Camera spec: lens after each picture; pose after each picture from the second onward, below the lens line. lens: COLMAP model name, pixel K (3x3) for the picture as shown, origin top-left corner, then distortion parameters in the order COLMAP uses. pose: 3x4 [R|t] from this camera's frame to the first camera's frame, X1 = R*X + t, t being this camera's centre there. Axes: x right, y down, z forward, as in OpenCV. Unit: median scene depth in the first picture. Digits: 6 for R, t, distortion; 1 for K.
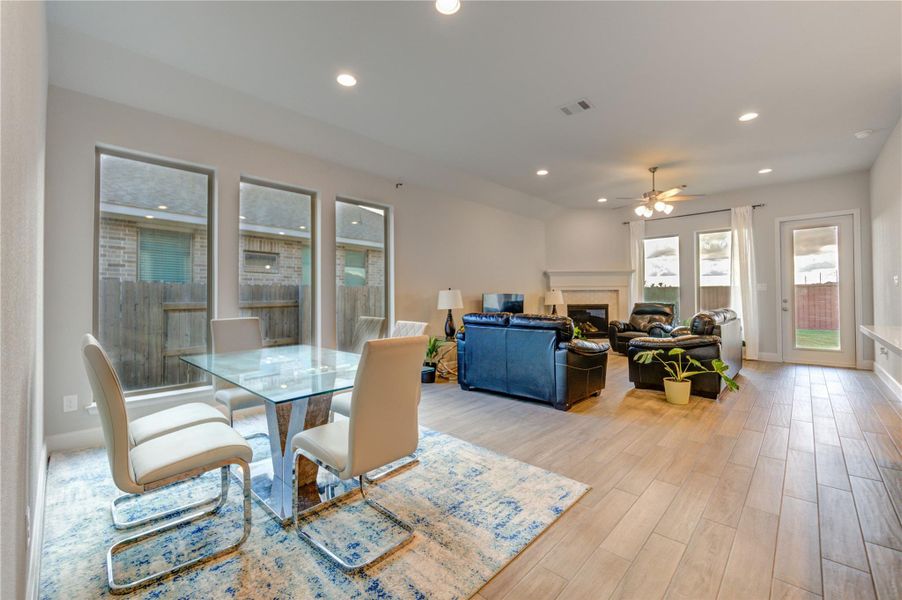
lens RADIAL K [[379.2, 0, 450.5], [0, 379.2, 296.1], [0, 0, 1]] dist [-0.001713, -0.000351]
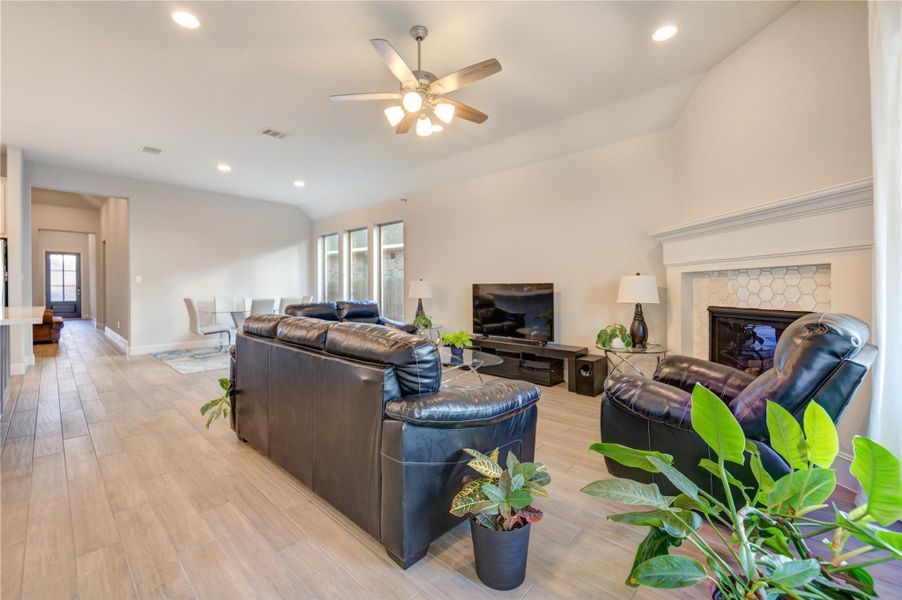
lens RADIAL K [[389.2, 0, 464.8], [0, 389.2, 292.0], [0, 0, 1]] dist [-0.001335, -0.000295]
pose [[0.006440, 0.013711, -0.999885, 1.497427], [0.005066, 0.999893, 0.013744, -0.000365], [0.999966, -0.005153, 0.006370, 1.491315]]
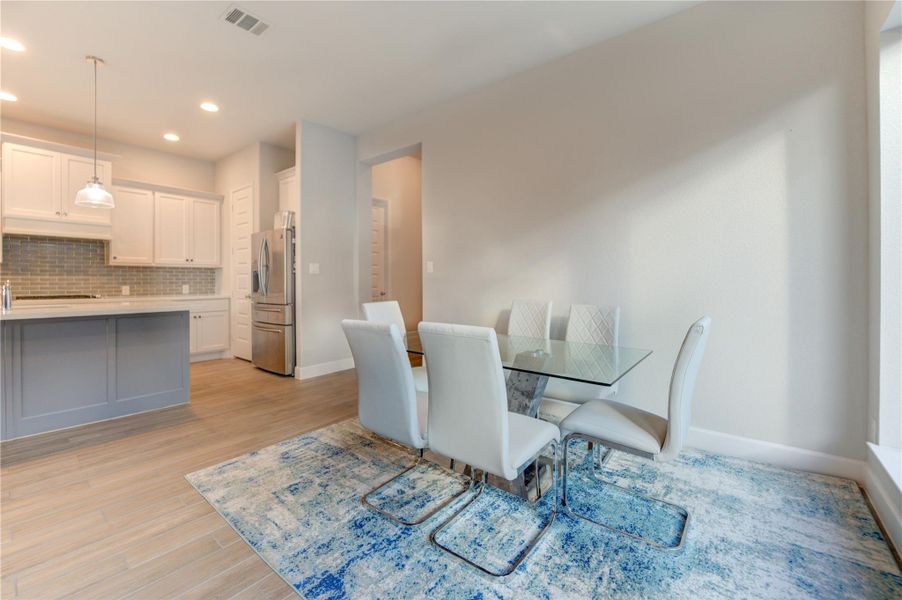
lens RADIAL K [[377.7, 0, 443.9], [0, 377.7, 284.0], [0, 0, 1]] dist [-0.008298, -0.000652]
pose [[-0.997436, 0.002258, -0.071530, -0.124879], [0.001941, 0.999988, 0.004507, 0.006911], [0.071540, 0.004356, -0.997428, 1.140759]]
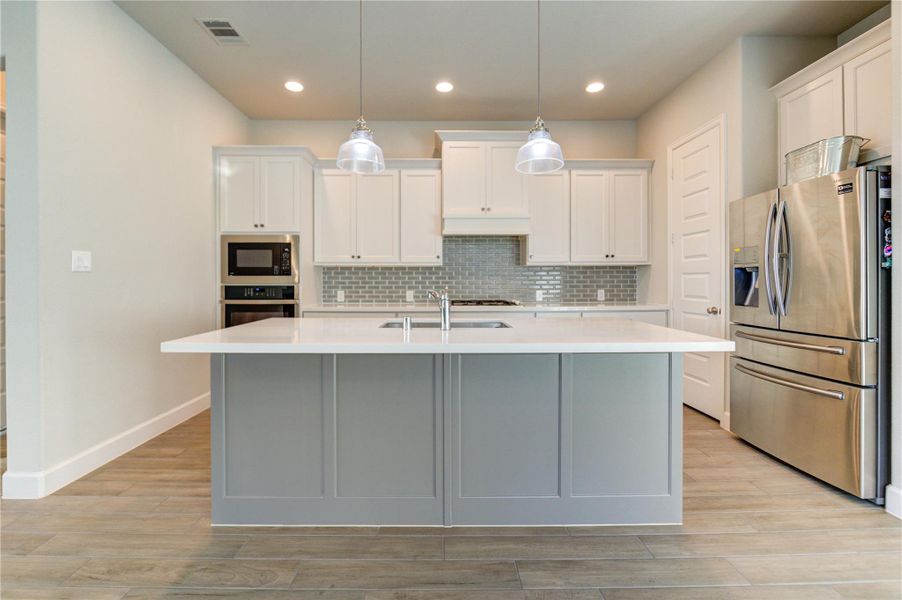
lens RADIAL K [[381.3, 0, 433.6], [0, 381.3, 282.4], [0, 0, 1]] dist [-0.000975, -0.004885]
pose [[-0.681869, 0.004027, 0.731463, 0.275758], [0.002777, 0.999992, -0.002916, -0.003107], [-0.731469, 0.000043, -0.681875, 0.748925]]
